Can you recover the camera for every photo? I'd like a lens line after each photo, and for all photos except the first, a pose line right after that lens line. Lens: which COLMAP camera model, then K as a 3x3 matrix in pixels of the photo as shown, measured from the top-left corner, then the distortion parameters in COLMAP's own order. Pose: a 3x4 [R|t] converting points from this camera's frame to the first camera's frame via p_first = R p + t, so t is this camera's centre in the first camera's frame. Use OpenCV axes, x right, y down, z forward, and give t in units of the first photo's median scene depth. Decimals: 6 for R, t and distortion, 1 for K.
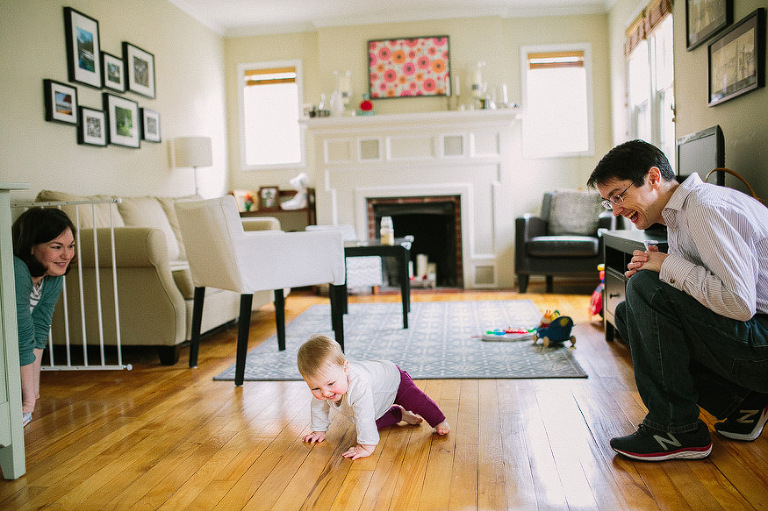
lens RADIAL K [[737.6, 0, 382.1], [0, 737.6, 254.8], [0, 0, 1]] dist [-0.082019, 0.159349]
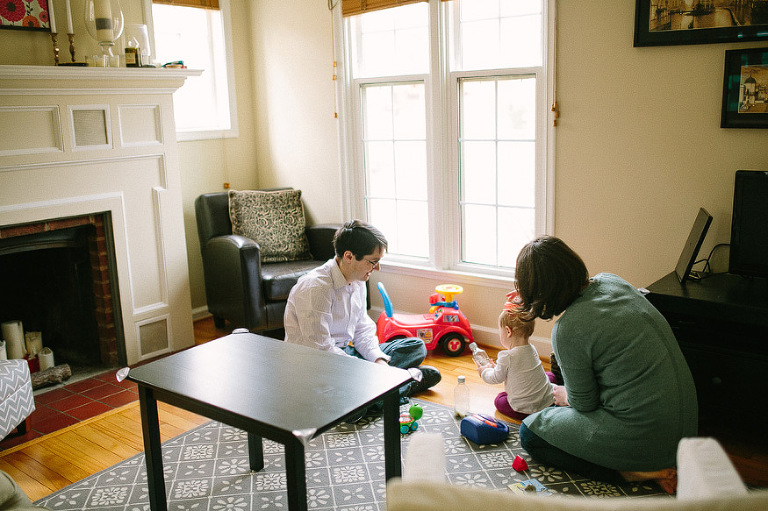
lens RADIAL K [[737.6, 0, 382.1], [0, 737.6, 254.8], [0, 0, 1]] dist [-0.082019, 0.159349]
pose [[0.511701, -0.151587, 0.845685, -0.271735], [0.064198, 0.988306, 0.138307, -0.112308], [-0.856762, -0.016481, 0.515449, 0.505614]]
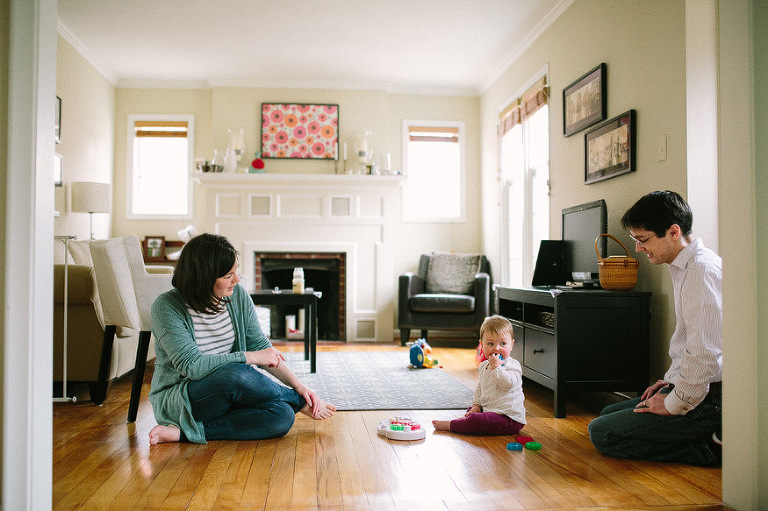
lens RADIAL K [[744.6, 0, 384.2], [0, 744.6, 253.4], [0, 0, 1]] dist [-0.081748, 0.142947]
pose [[0.974553, 0.043920, 0.219811, -0.073682], [-0.024194, 0.995498, -0.091640, 0.016023], [-0.222846, 0.083990, 0.971229, -0.053301]]
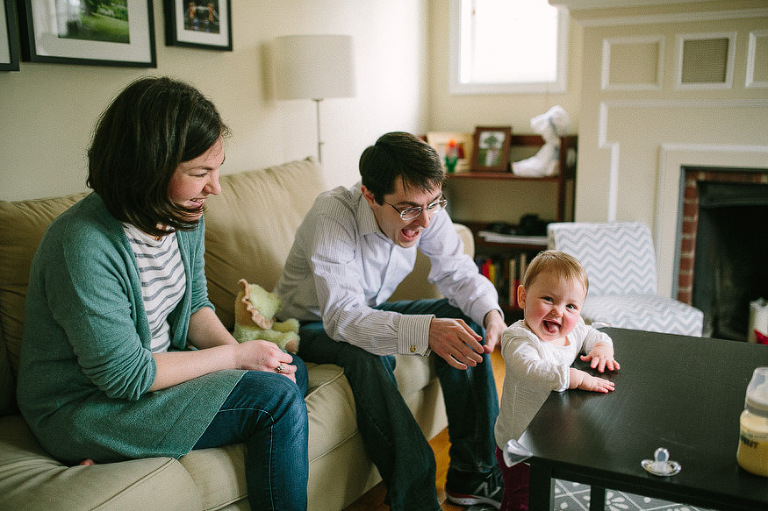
lens RADIAL K [[737.6, 0, 382.1], [0, 737.6, 254.8], [0, 0, 1]] dist [-0.082019, 0.159349]
pose [[0.924629, 0.101760, -0.367024, -0.023324], [-0.048092, 0.987128, 0.152533, -0.083624], [0.377821, -0.123385, 0.917621, 0.492917]]
